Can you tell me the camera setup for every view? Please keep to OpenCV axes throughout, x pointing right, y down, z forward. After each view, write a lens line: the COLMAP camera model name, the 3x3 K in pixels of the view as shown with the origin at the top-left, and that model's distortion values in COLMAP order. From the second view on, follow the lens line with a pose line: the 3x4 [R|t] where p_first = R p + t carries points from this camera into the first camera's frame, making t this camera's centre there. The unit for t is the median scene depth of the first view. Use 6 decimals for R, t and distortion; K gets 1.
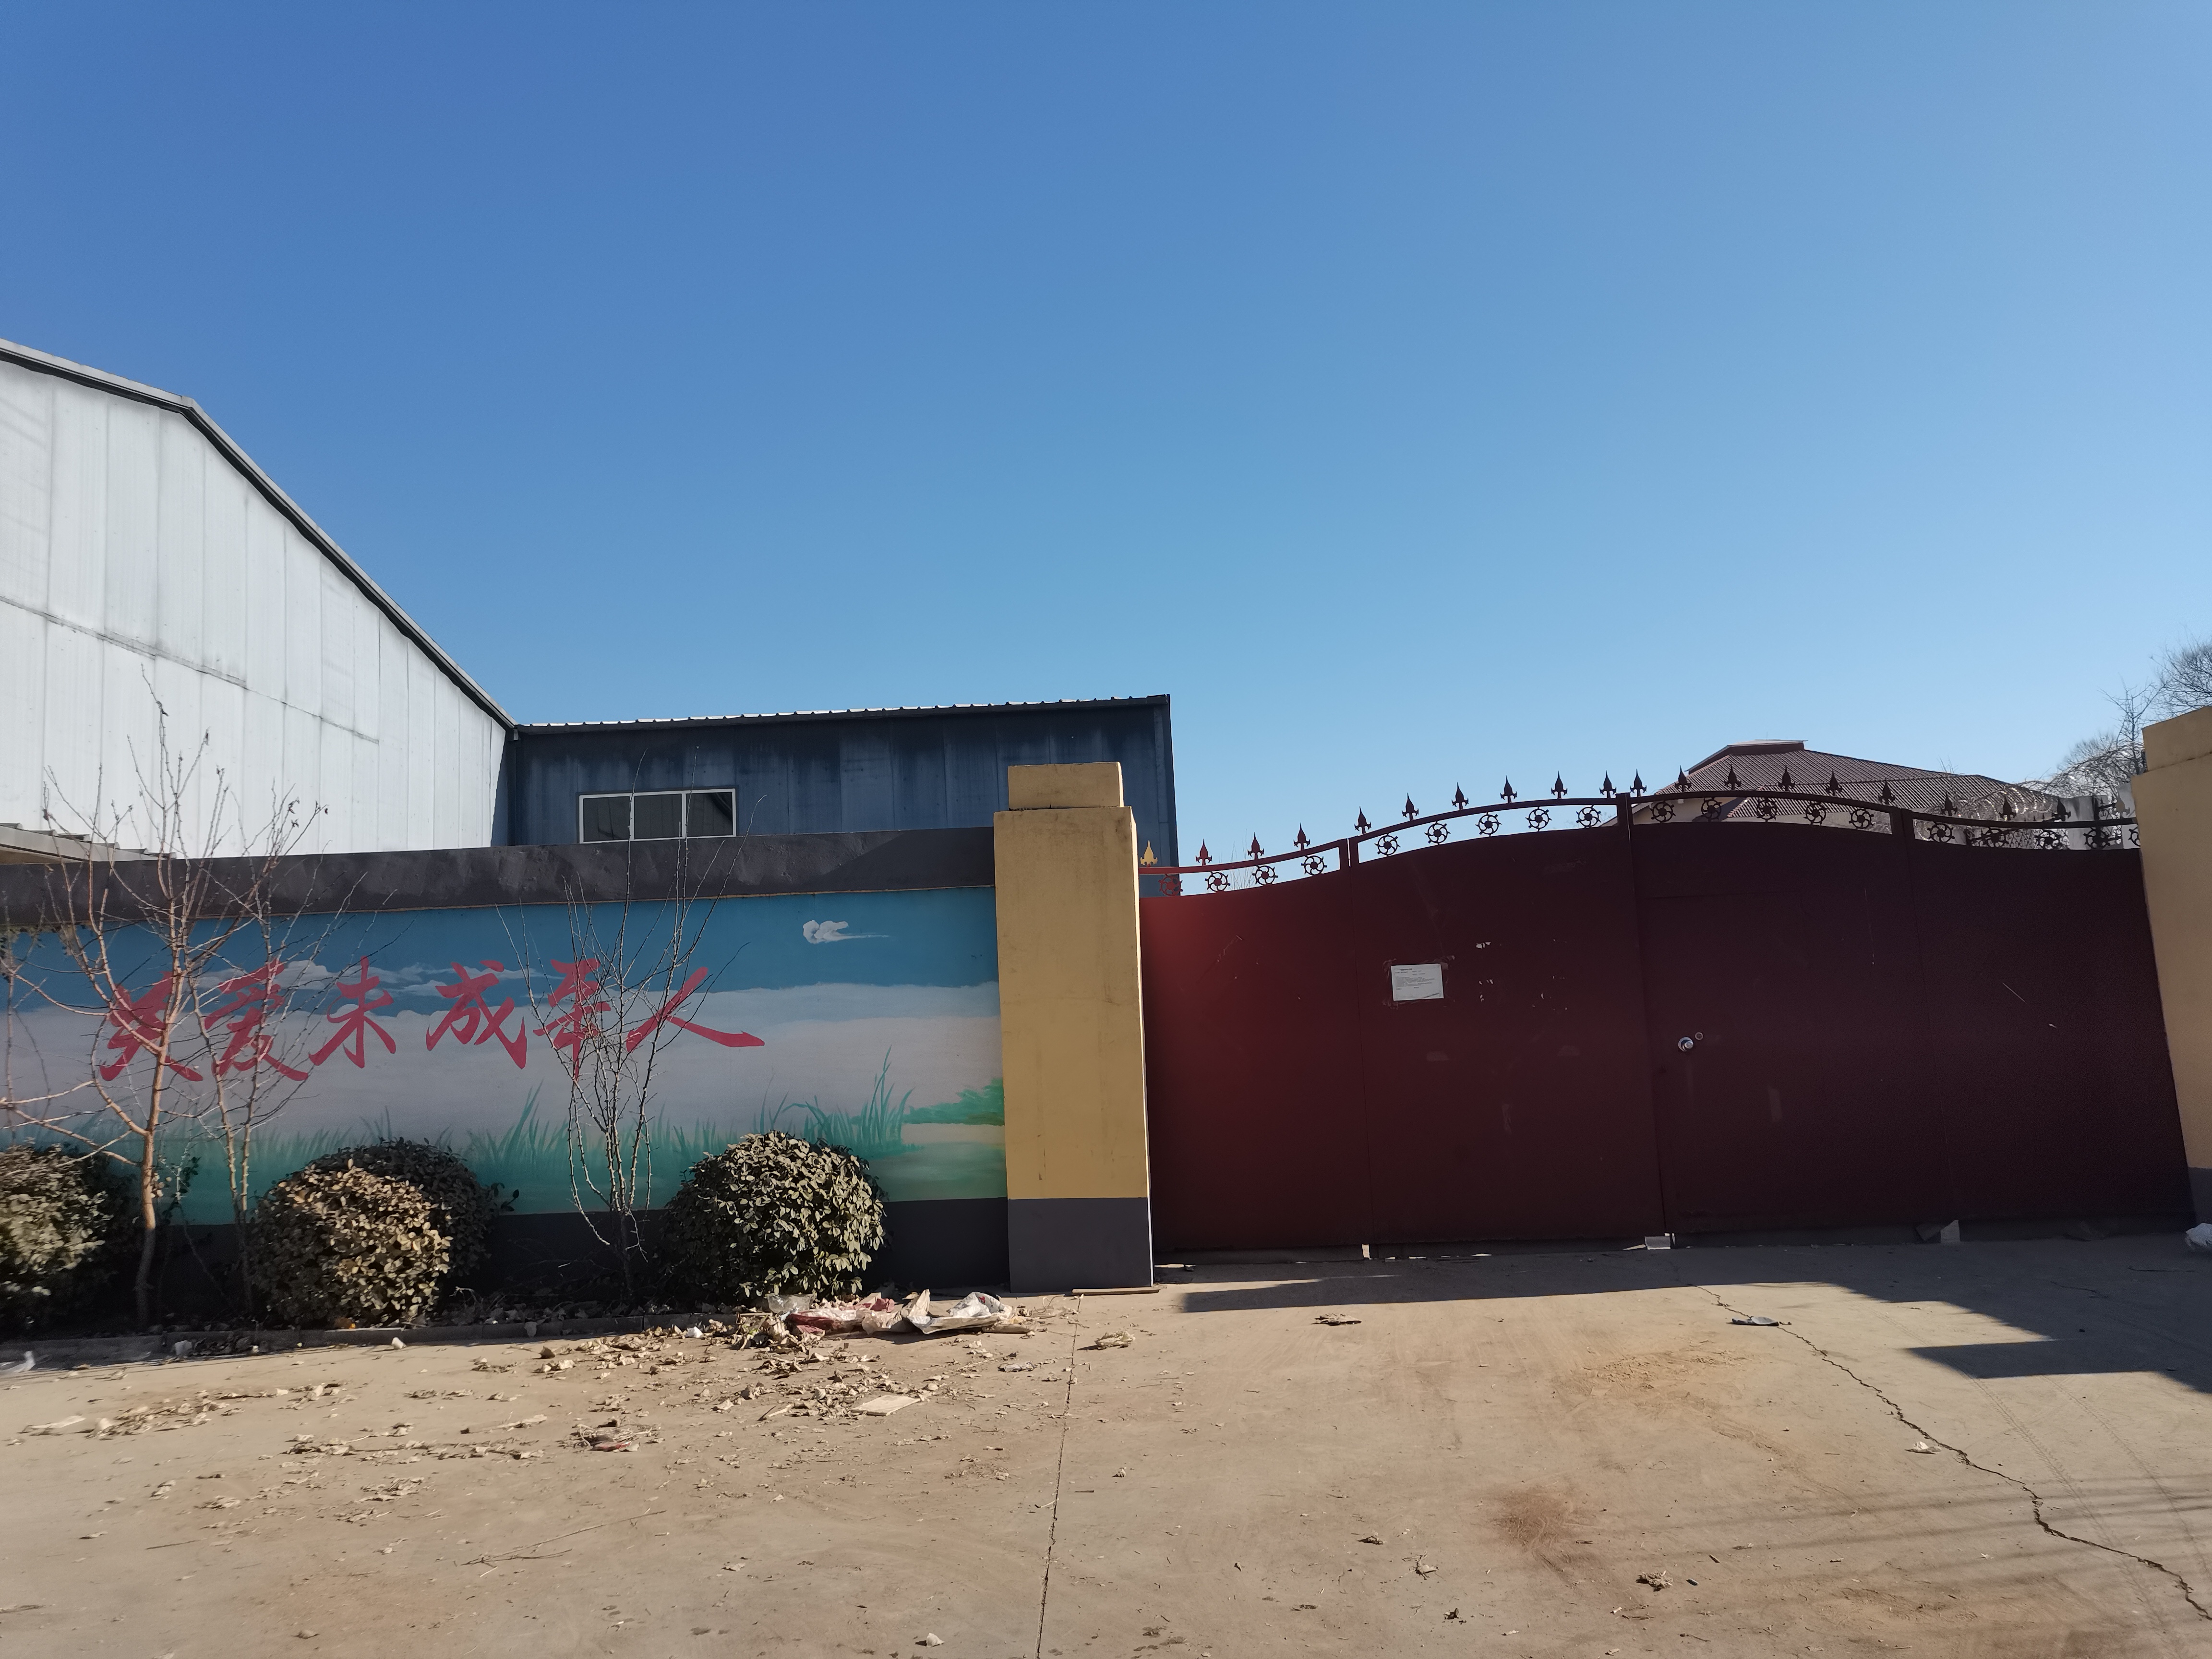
lens RADIAL K [[1690.1, 0, 1113.4], [0, 1690.1, 828.9], [0, 0, 1]] dist [0.052704, -0.021966]
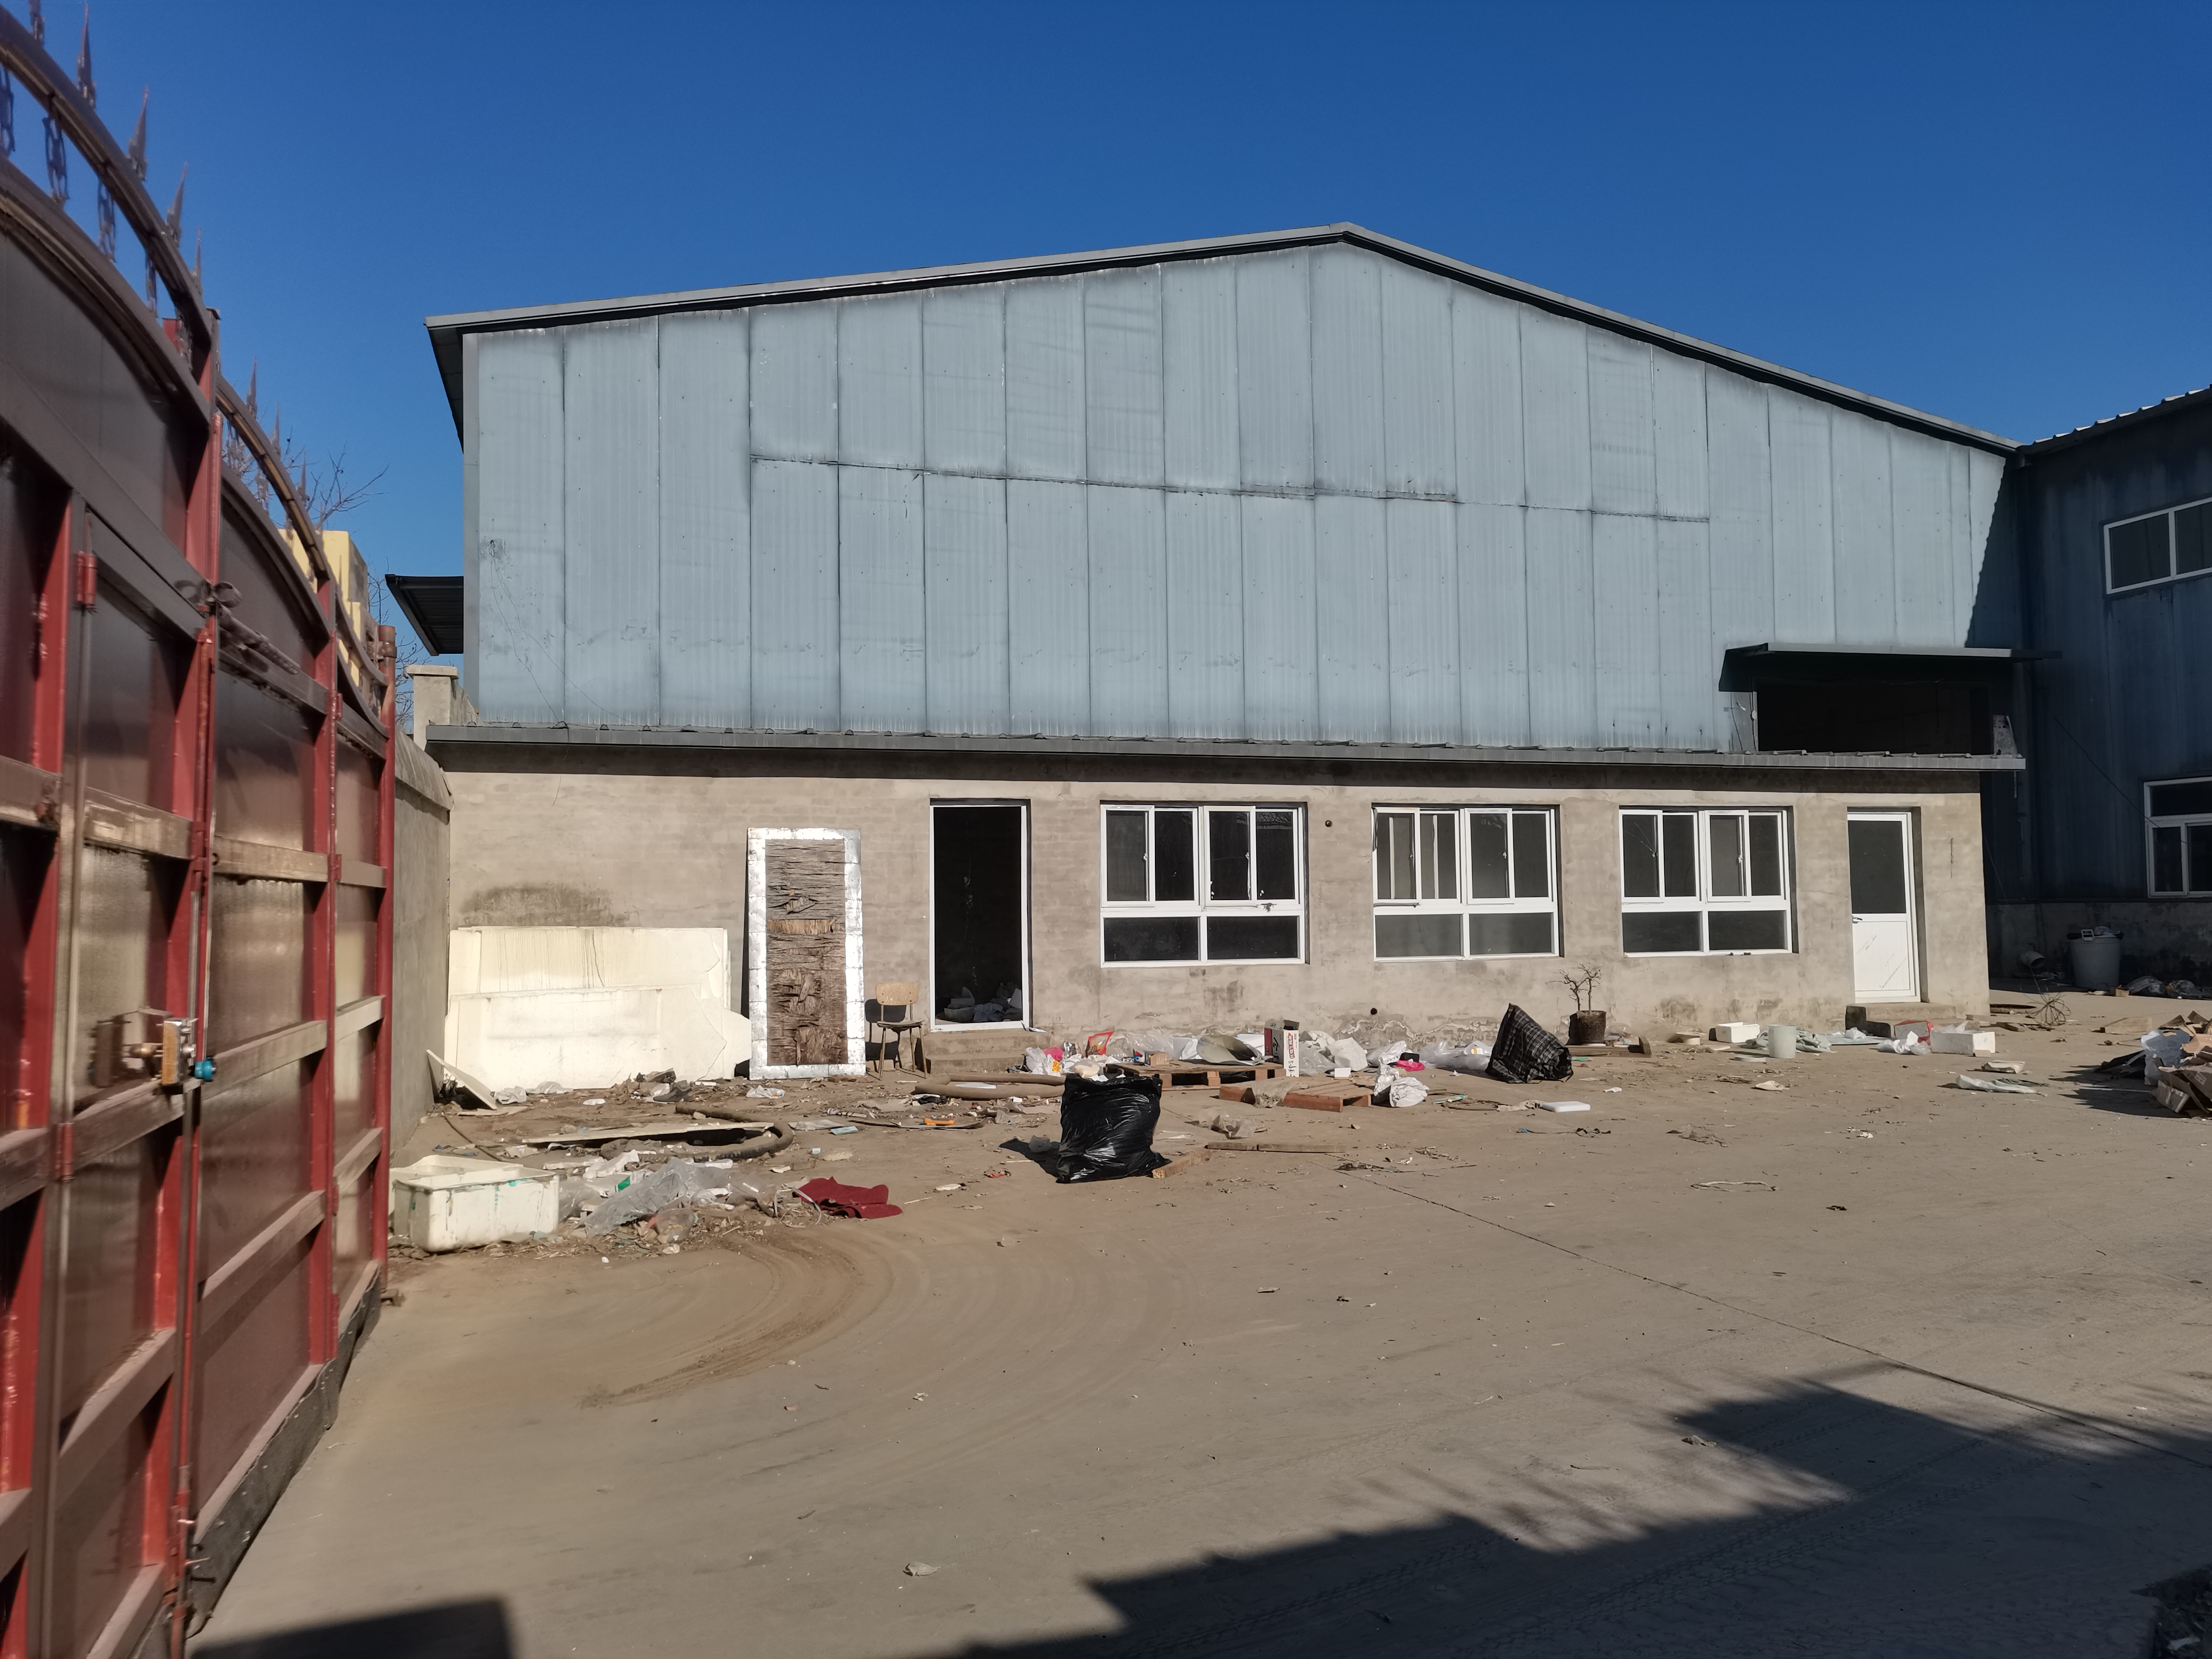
lens RADIAL K [[1690.1, 0, 1116.3], [0, 1690.1, 823.6], [0, 0, 1]] dist [0.052704, -0.021966]
pose [[0.321175, -0.012174, -0.946942, 0.324214], [0.123997, 0.991850, 0.029304, 0.044078], [0.938867, -0.126830, 0.320066, 0.494391]]
